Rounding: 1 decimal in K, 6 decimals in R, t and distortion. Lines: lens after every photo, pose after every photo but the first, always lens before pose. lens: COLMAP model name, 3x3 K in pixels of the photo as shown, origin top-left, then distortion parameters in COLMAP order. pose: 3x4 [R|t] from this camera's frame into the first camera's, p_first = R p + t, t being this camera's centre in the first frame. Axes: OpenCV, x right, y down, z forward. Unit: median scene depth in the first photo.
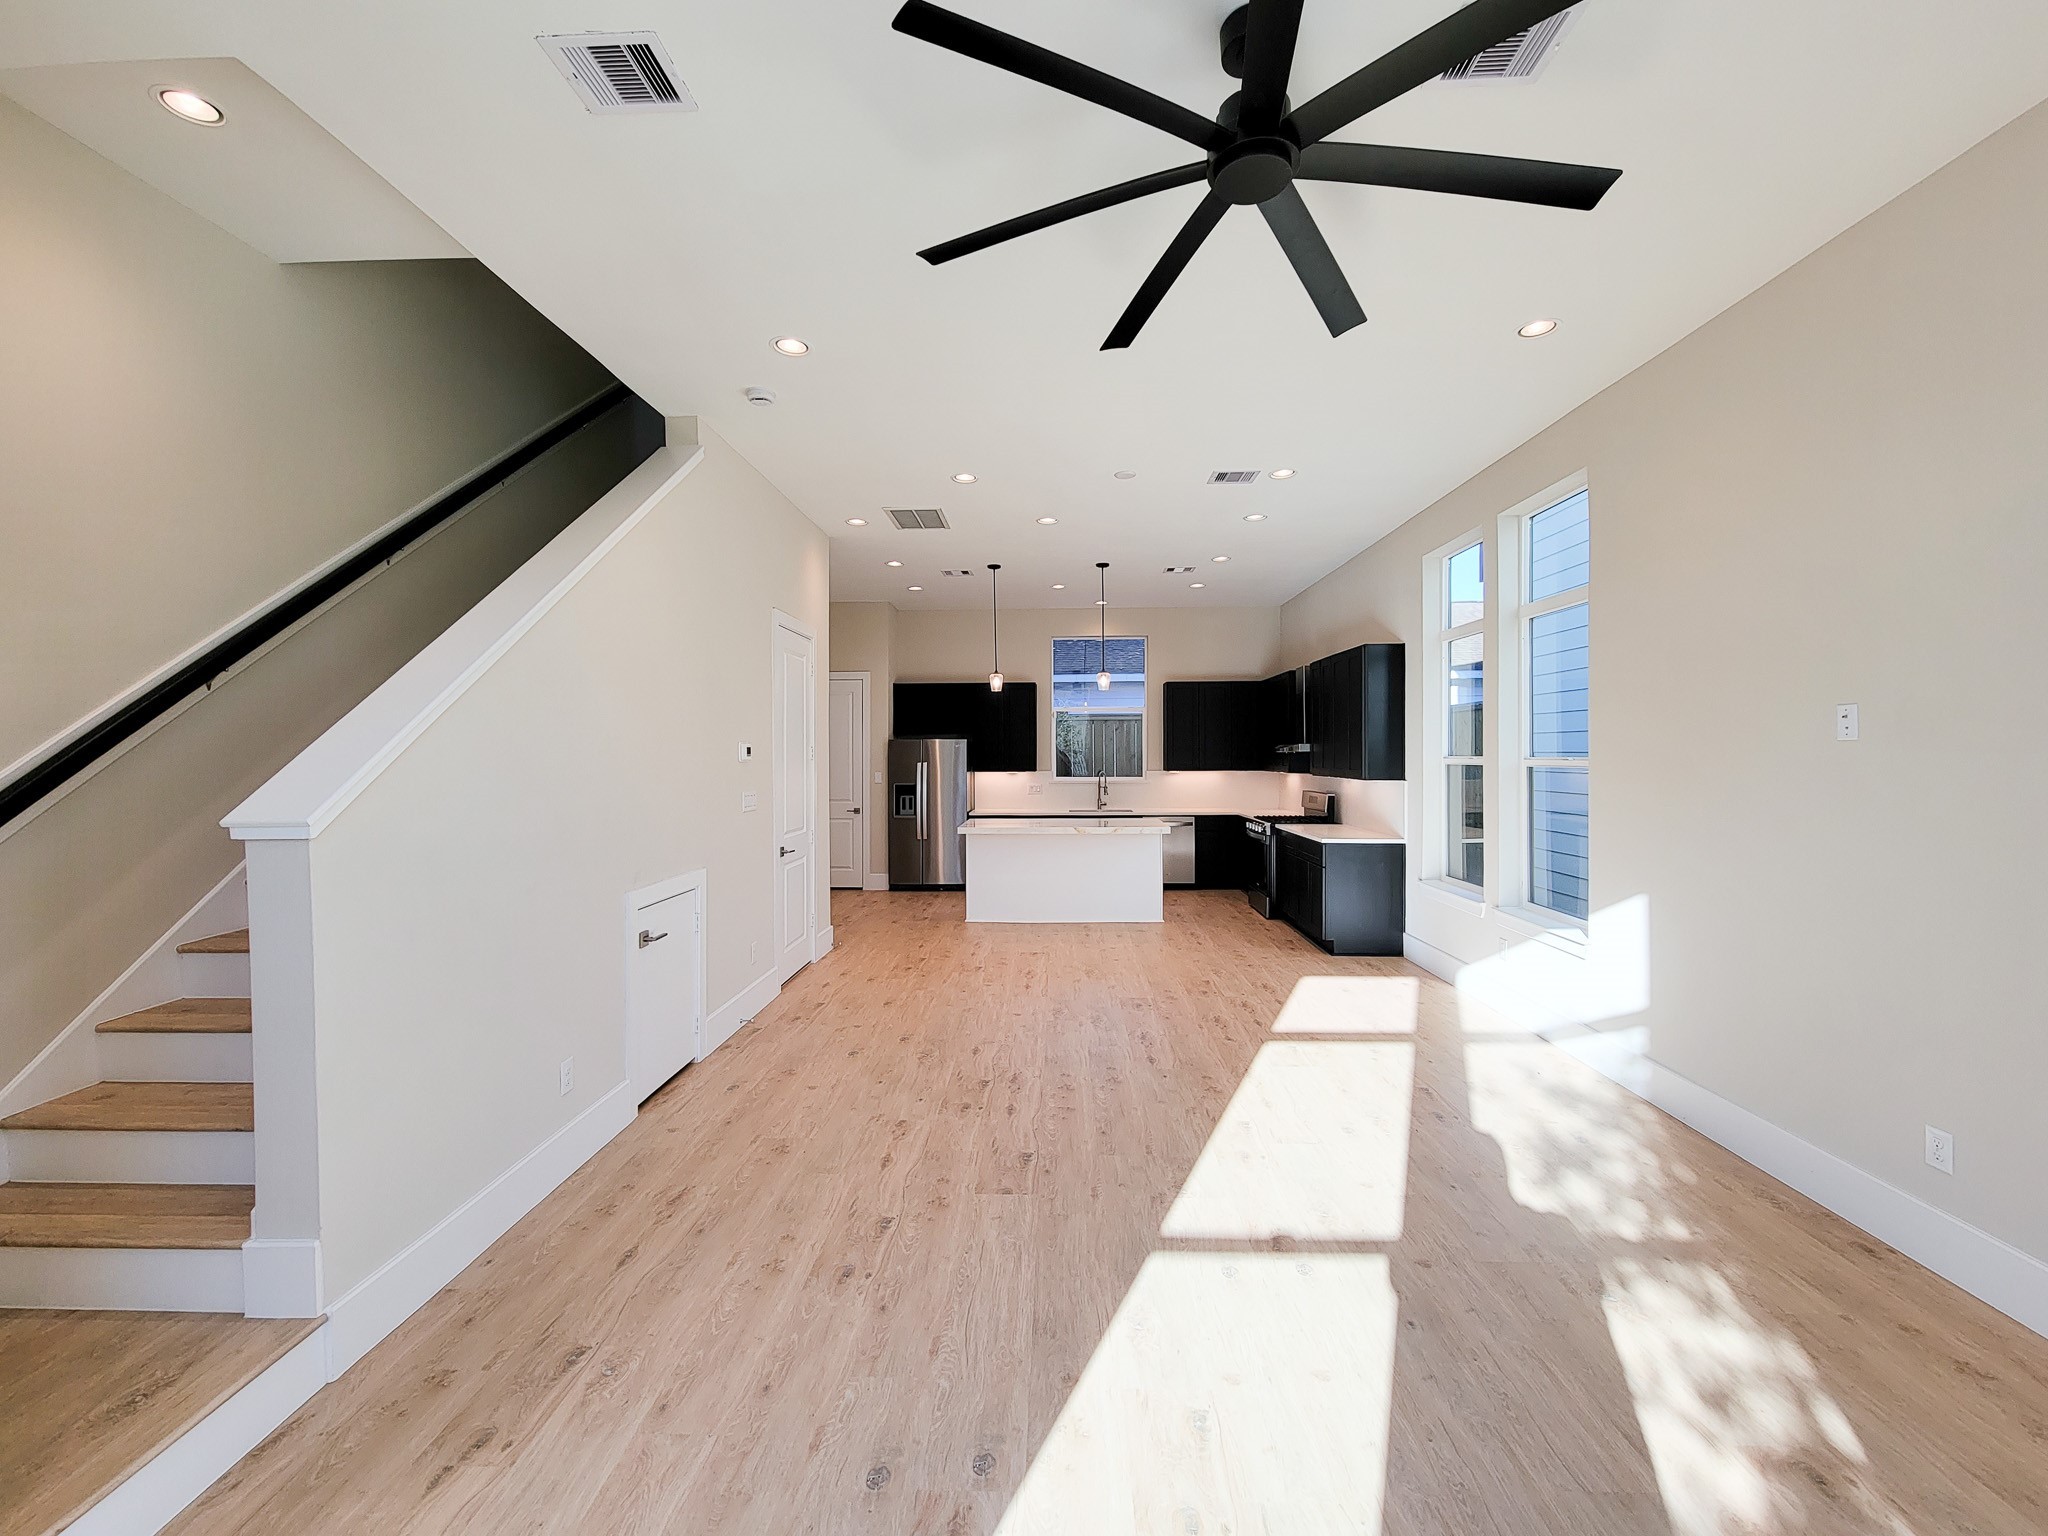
lens RADIAL K [[838.7, 0, 1030.2], [0, 838.7, 754.8], [0, 0, 1]] dist [0.000078, -0.001337]
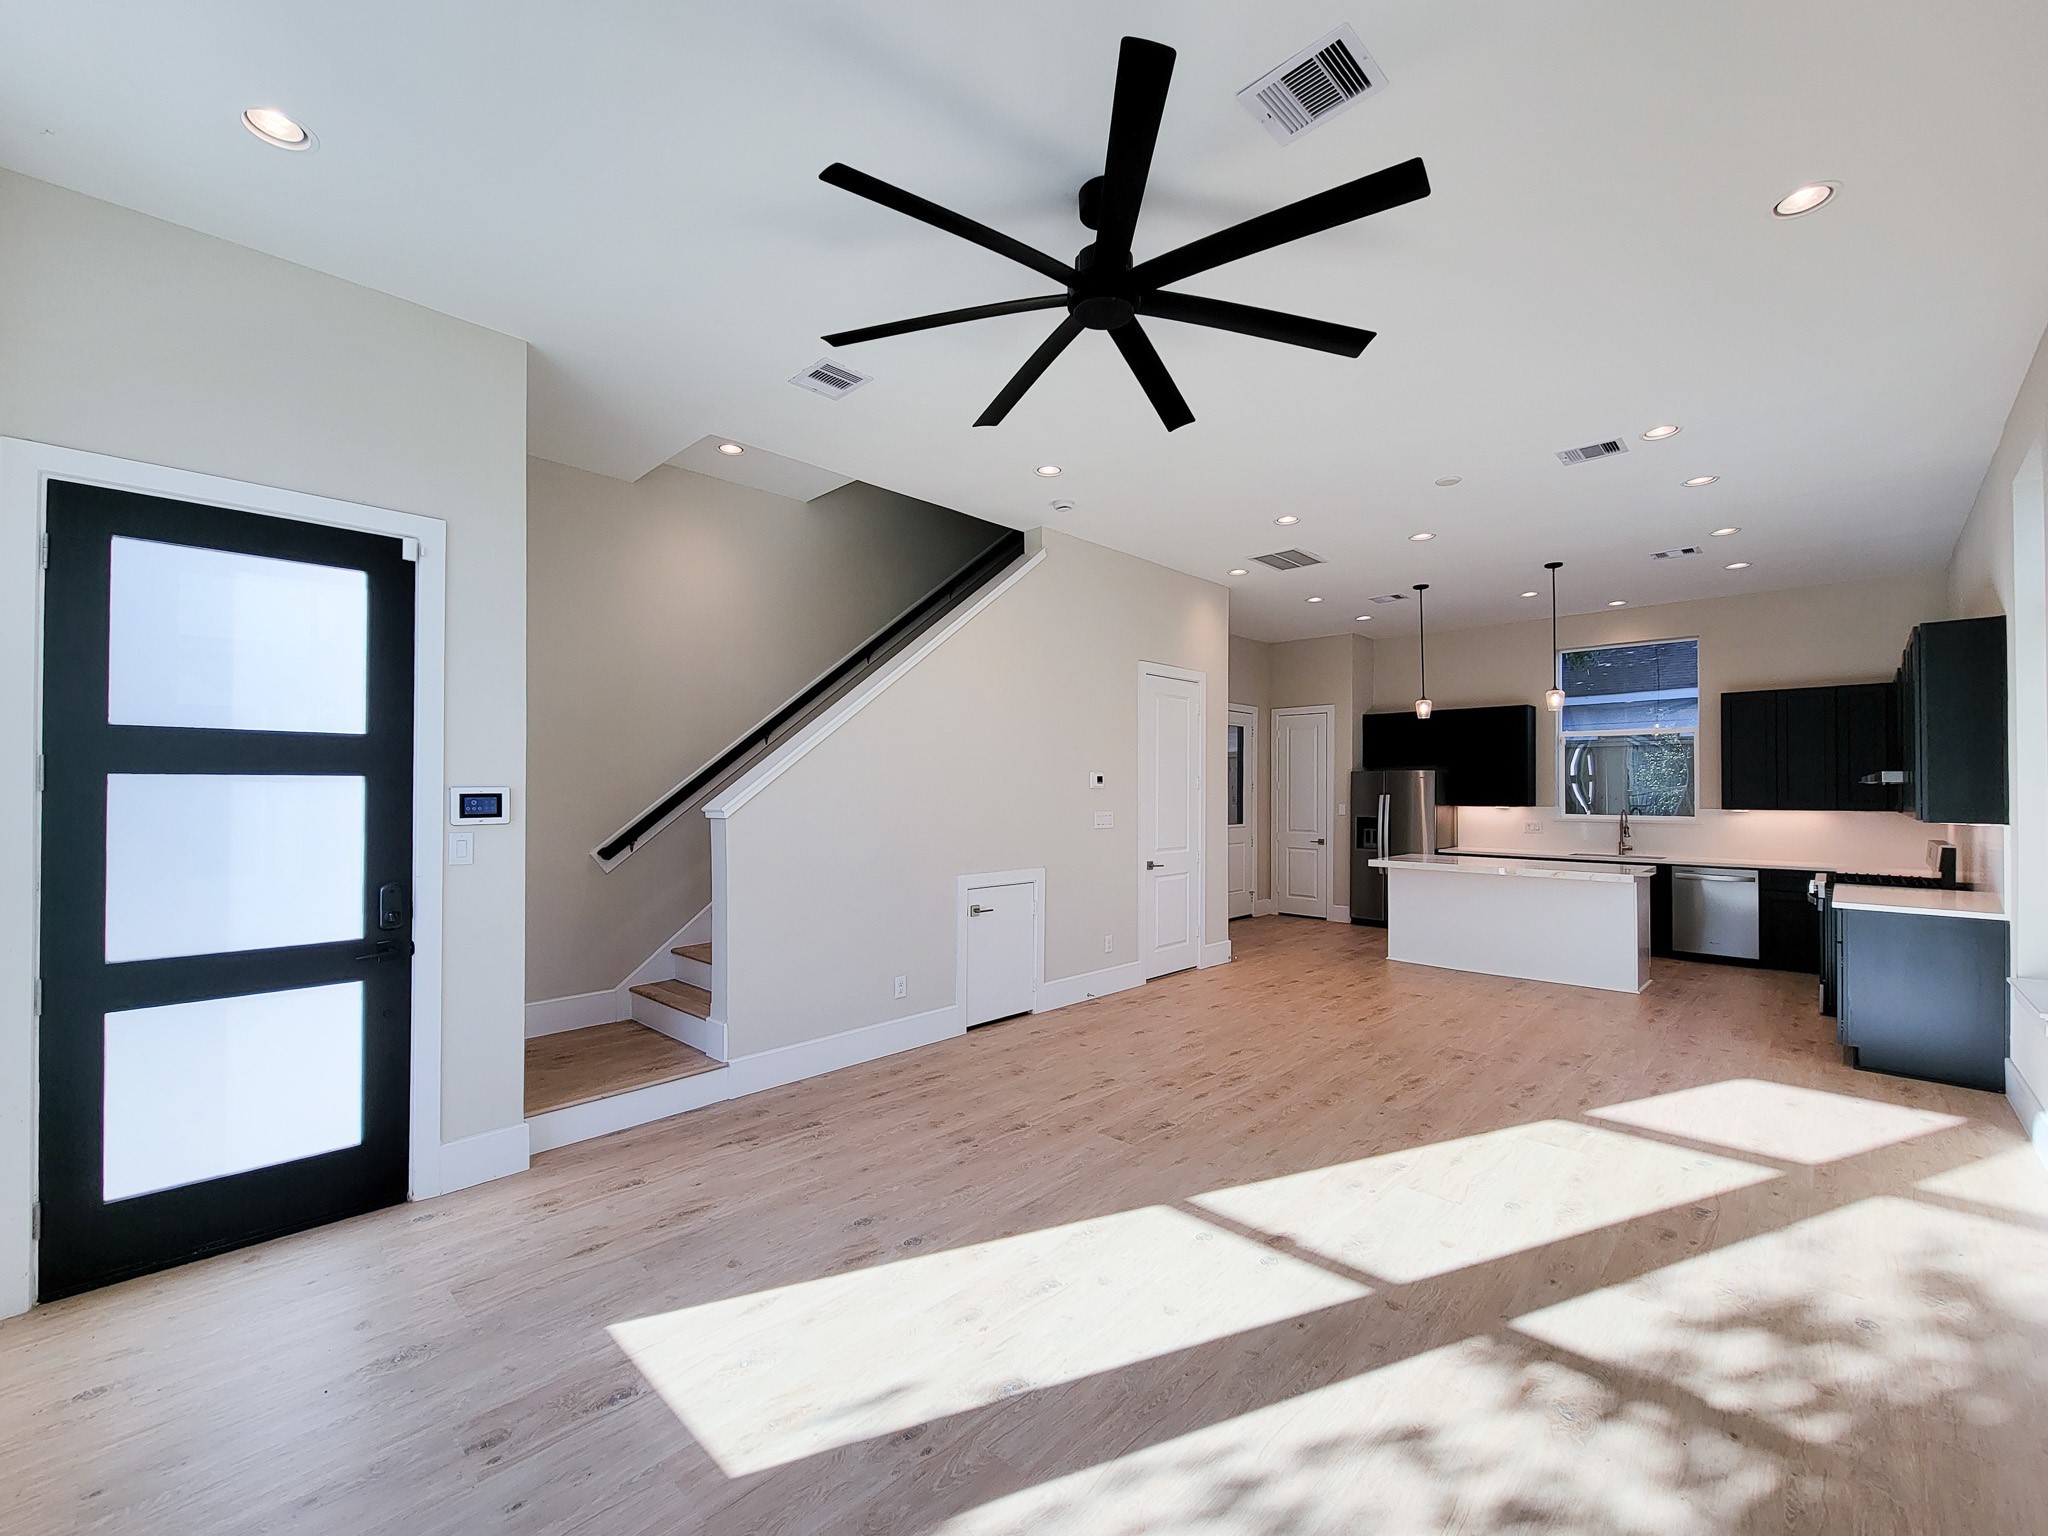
lens RADIAL K [[838.7, 0, 1023.6], [0, 838.7, 785.4], [0, 0, 1]] dist [0.000078, -0.001337]
pose [[0.742405, 0.002091, -0.669949, 0.453108], [-0.006843, 0.999967, -0.004462, 0.011446], [0.669917, 0.007897, 0.742394, 0.001970]]
